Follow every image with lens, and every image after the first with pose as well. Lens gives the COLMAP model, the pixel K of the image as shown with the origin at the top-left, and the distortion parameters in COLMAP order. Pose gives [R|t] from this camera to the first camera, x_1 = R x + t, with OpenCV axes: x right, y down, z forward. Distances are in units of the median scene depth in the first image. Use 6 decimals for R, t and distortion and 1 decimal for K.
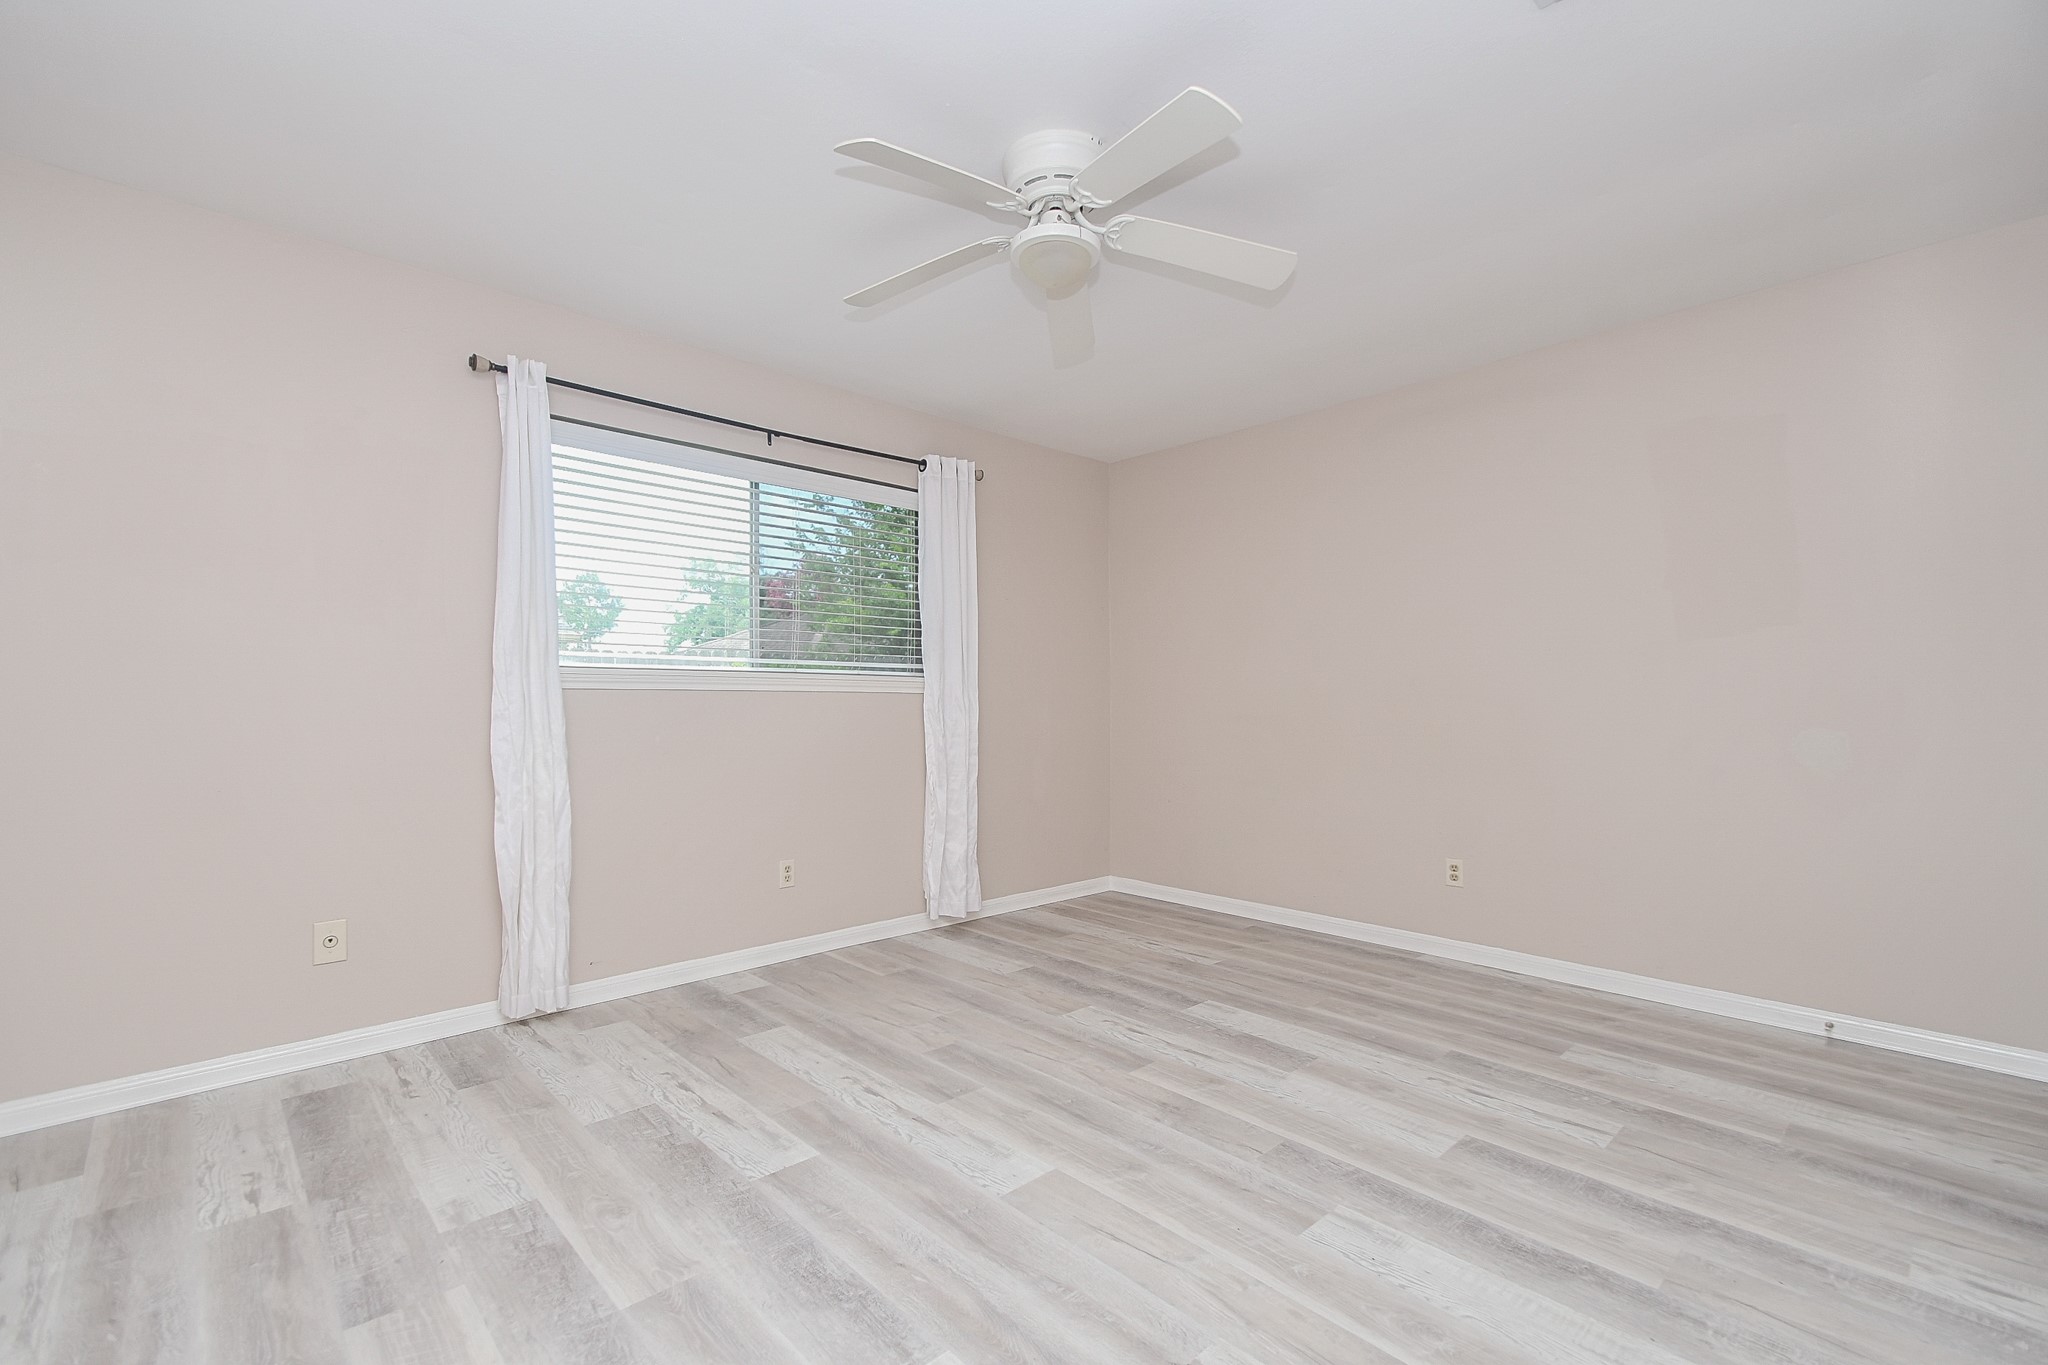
lens RADIAL K [[873.3, 0, 1020.1], [0, 873.3, 696.9], [0, 0, 1]] dist [0.019169, -0.000259]
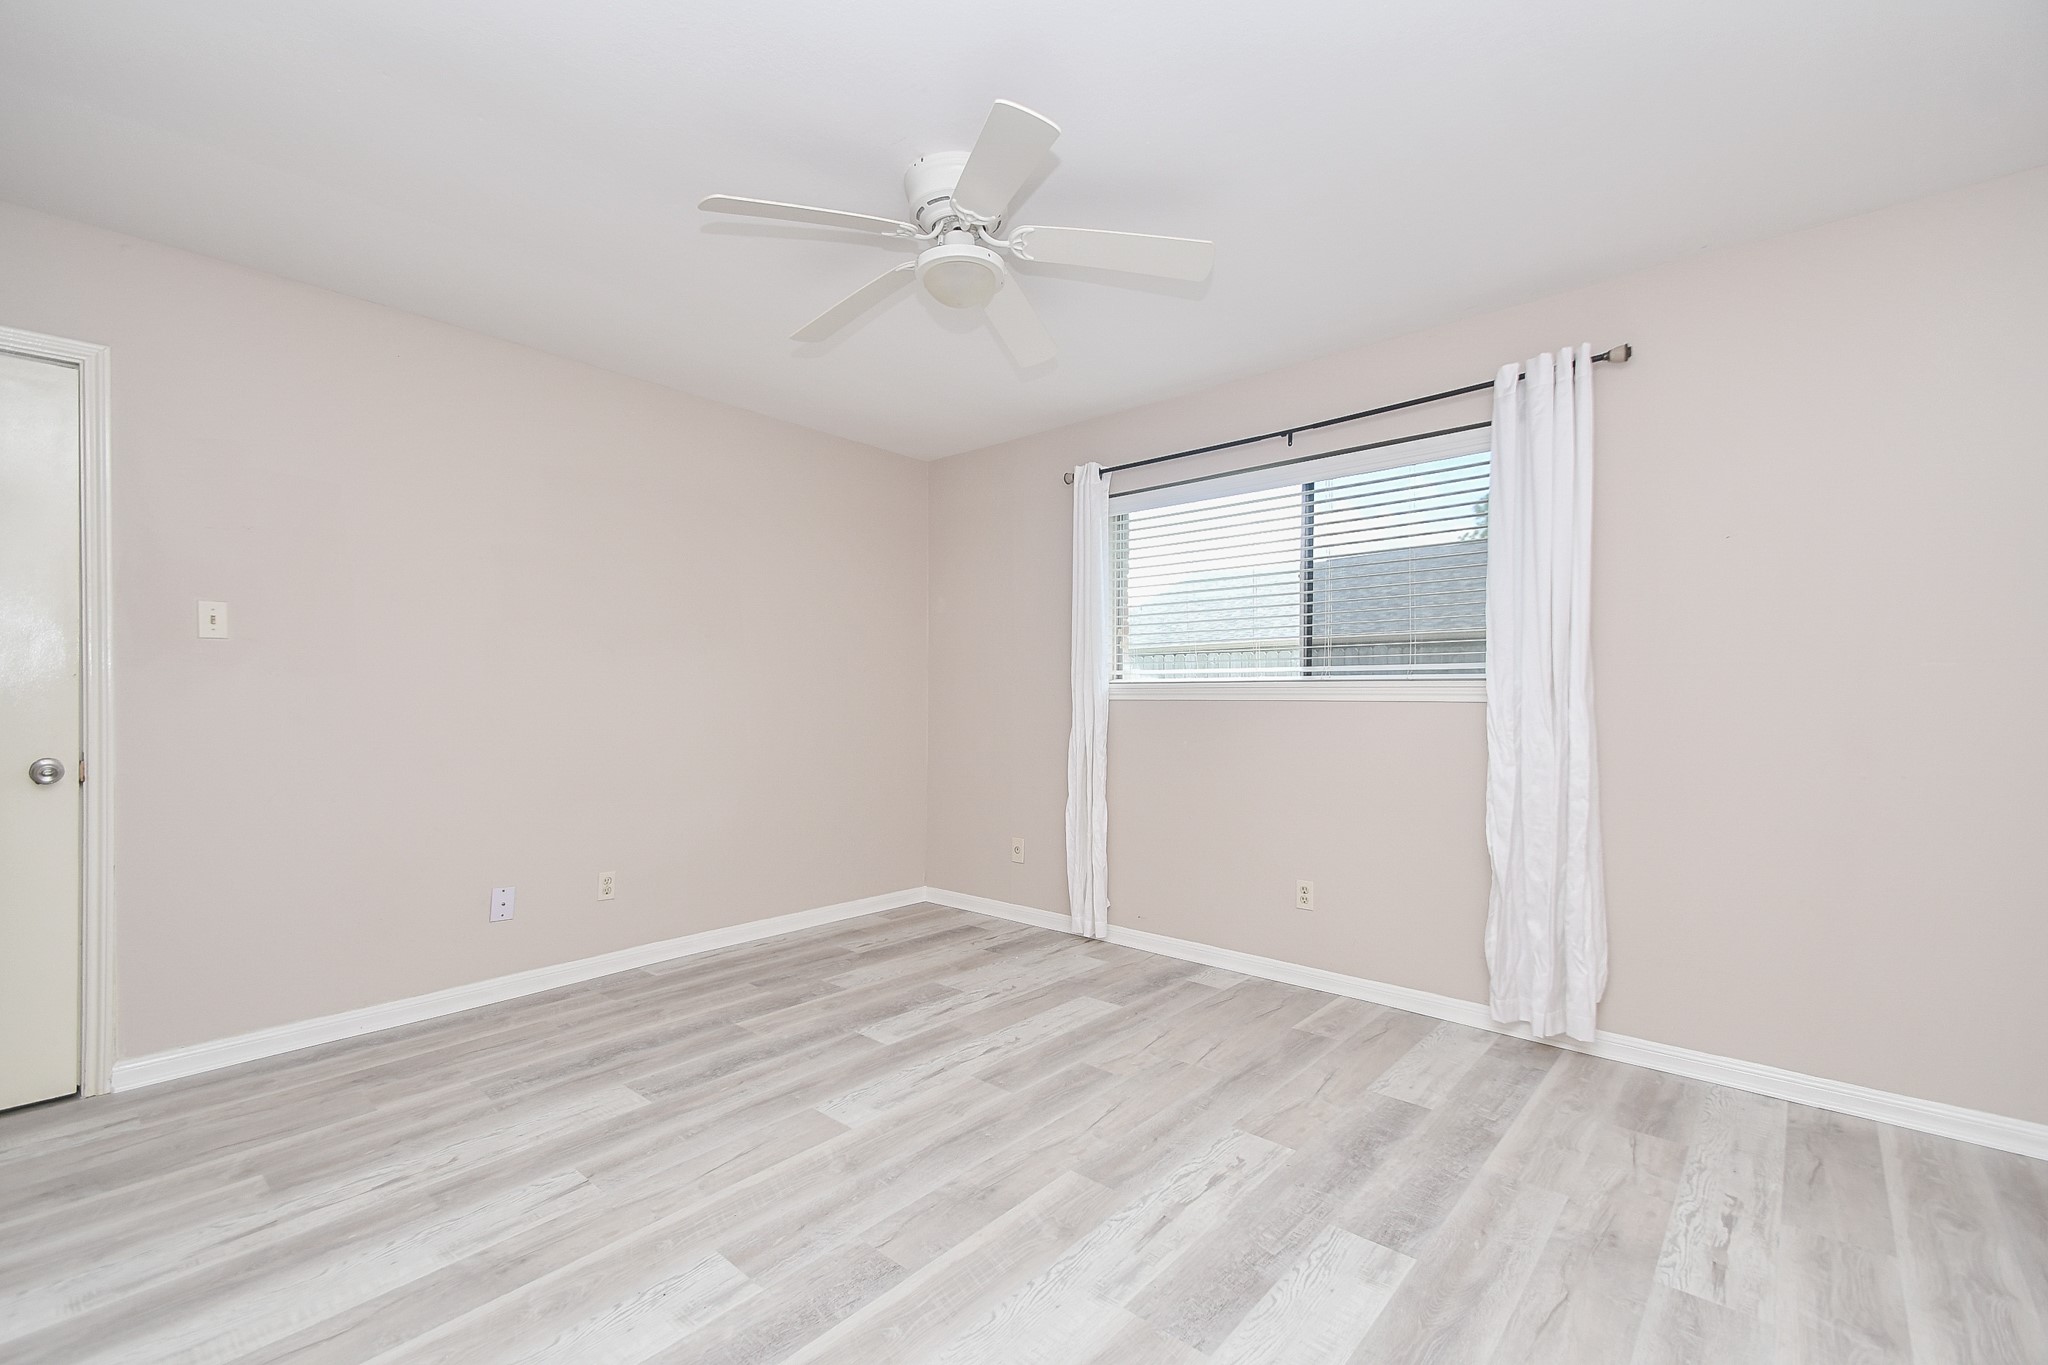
lens RADIAL K [[904.8, 0, 1021.2], [0, 904.8, 691.8], [0, 0, 1]] dist [0.047782, -0.021930]
pose [[0.087652, -0.003955, -0.996143, 1.111202], [0.010327, 0.999942, -0.003062, -0.026316], [0.996098, -0.010019, 0.087688, 0.990516]]
